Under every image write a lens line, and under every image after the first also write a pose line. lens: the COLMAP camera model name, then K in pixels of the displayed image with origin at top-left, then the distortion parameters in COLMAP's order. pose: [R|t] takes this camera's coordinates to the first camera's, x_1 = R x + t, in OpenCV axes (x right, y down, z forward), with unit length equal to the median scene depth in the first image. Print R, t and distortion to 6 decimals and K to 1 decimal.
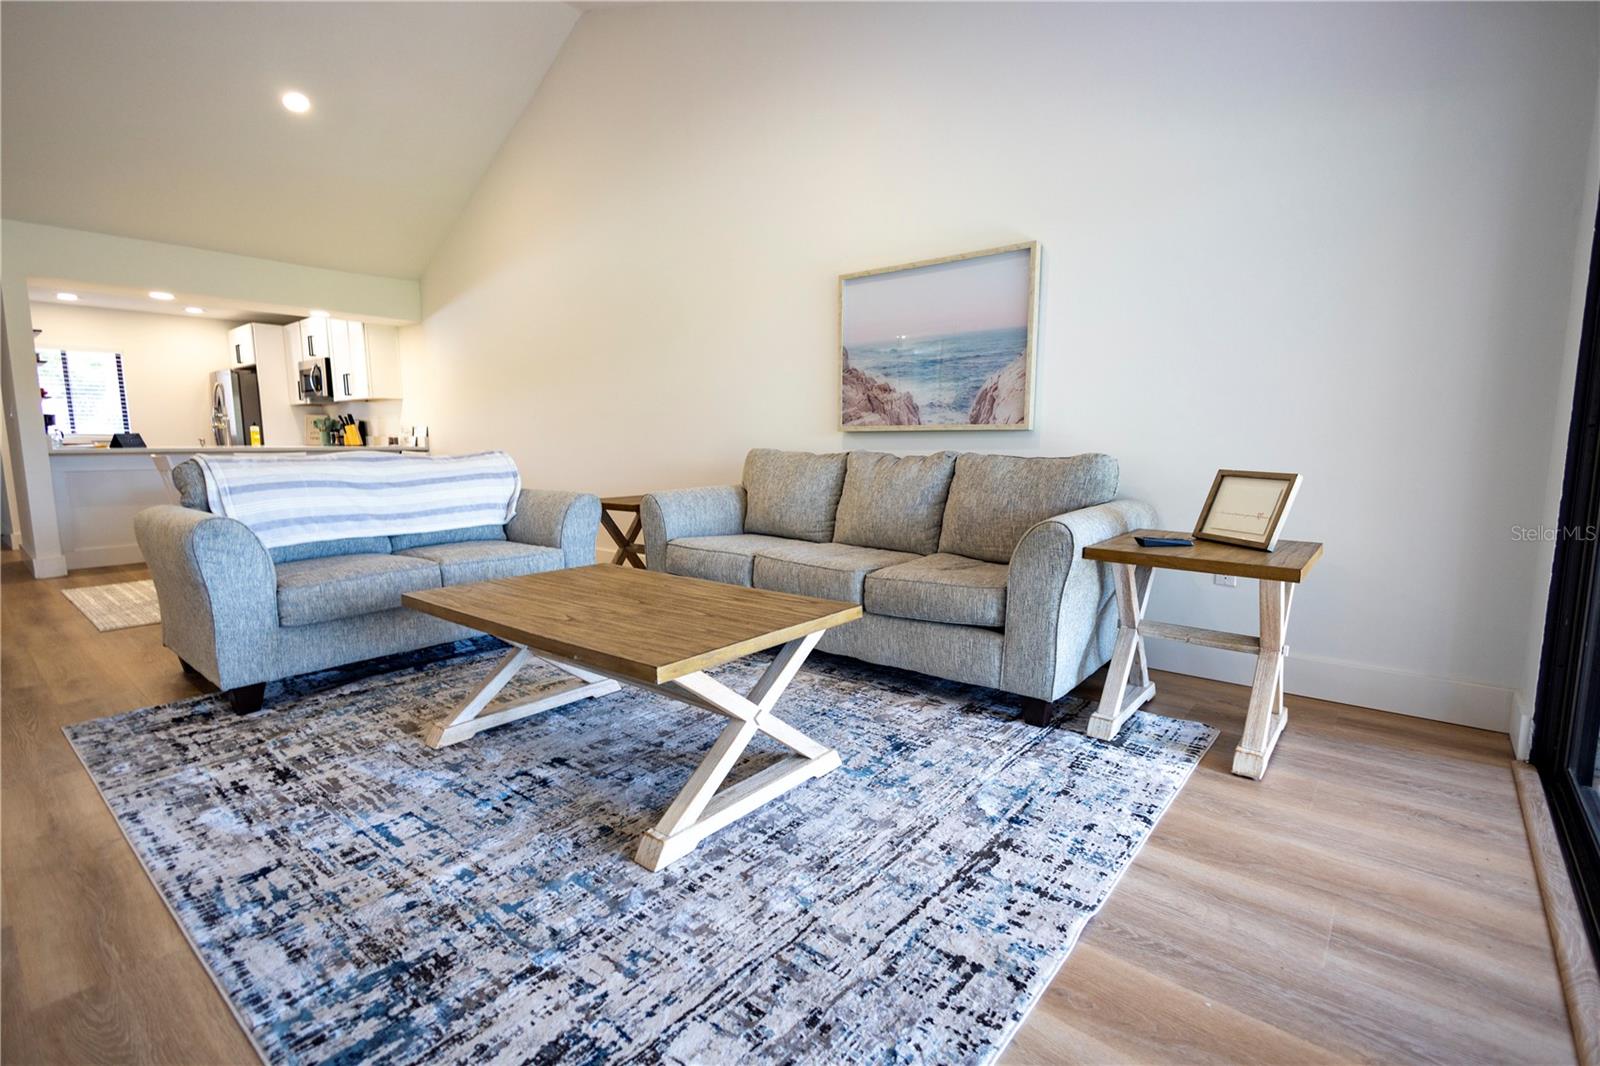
lens RADIAL K [[733.8, 0, 800.0], [0, 733.8, 533.0], [0, 0, 1]] dist [0.010891, -0.000741]
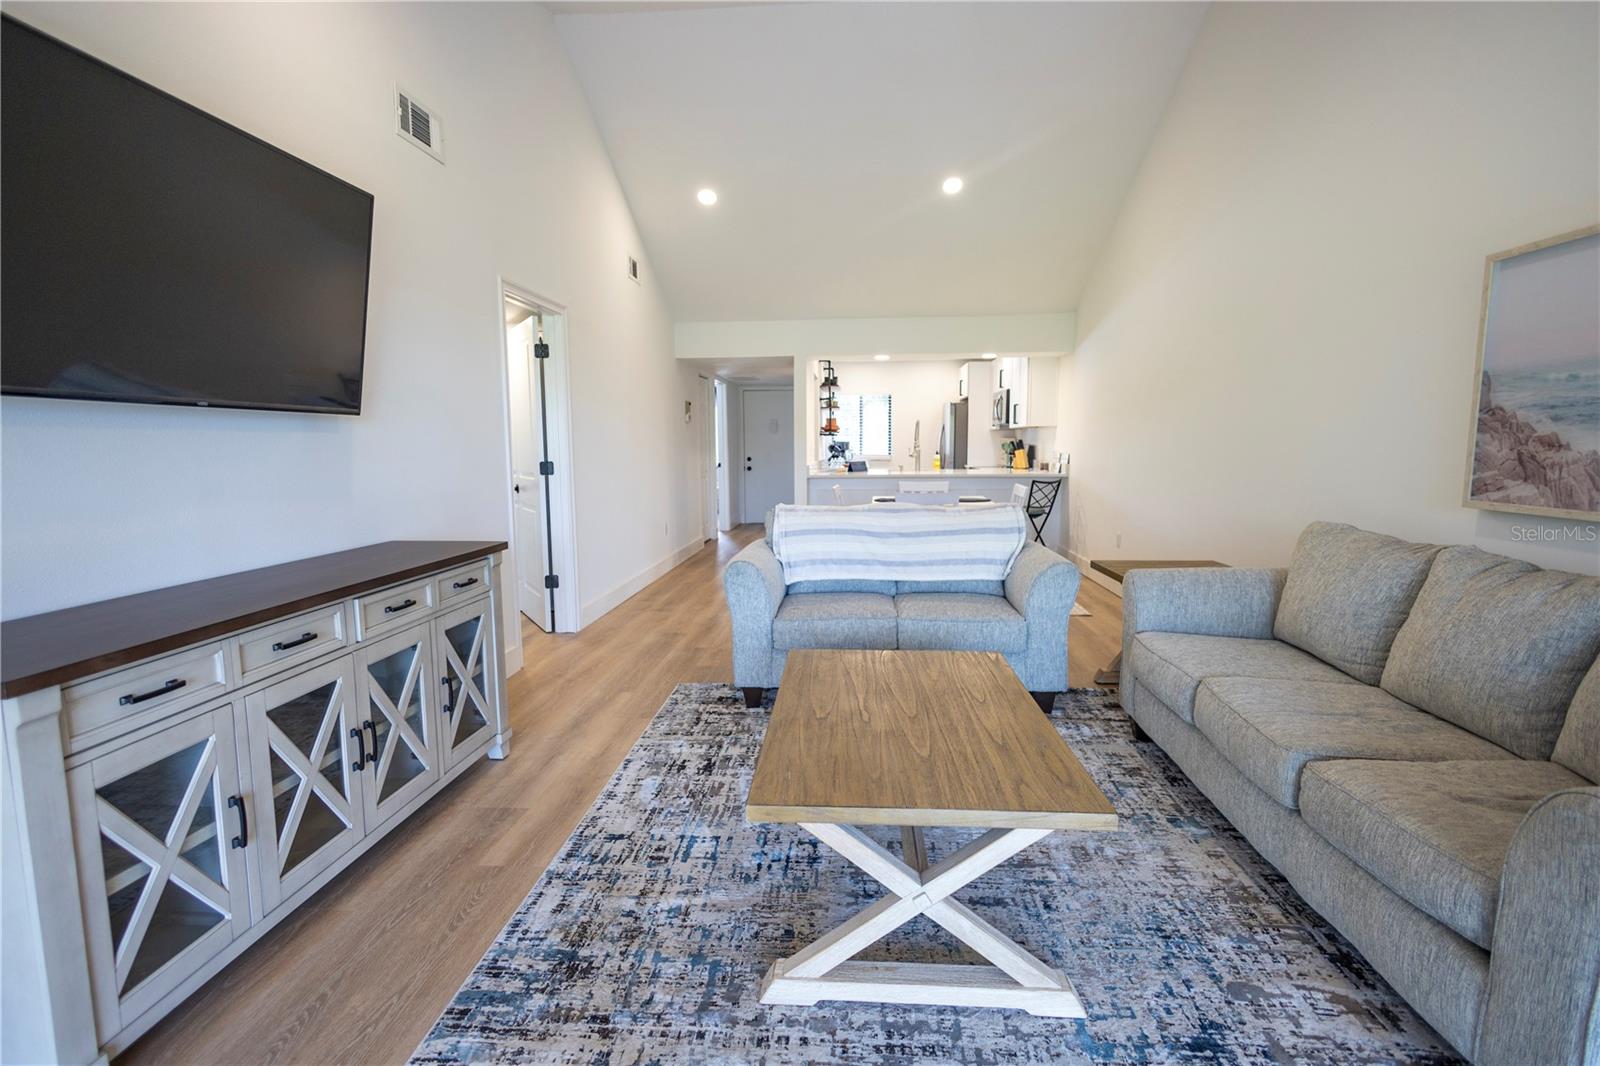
lens RADIAL K [[760.8, 0, 800.0], [0, 760.8, 533.0], [0, 0, 1]] dist [0.011671, -0.001523]
pose [[0.581152, 0.093815, -0.808370, 0.402359], [-0.095926, 0.994305, 0.046431, -0.147950], [0.808122, 0.050560, 0.586841, 0.267805]]
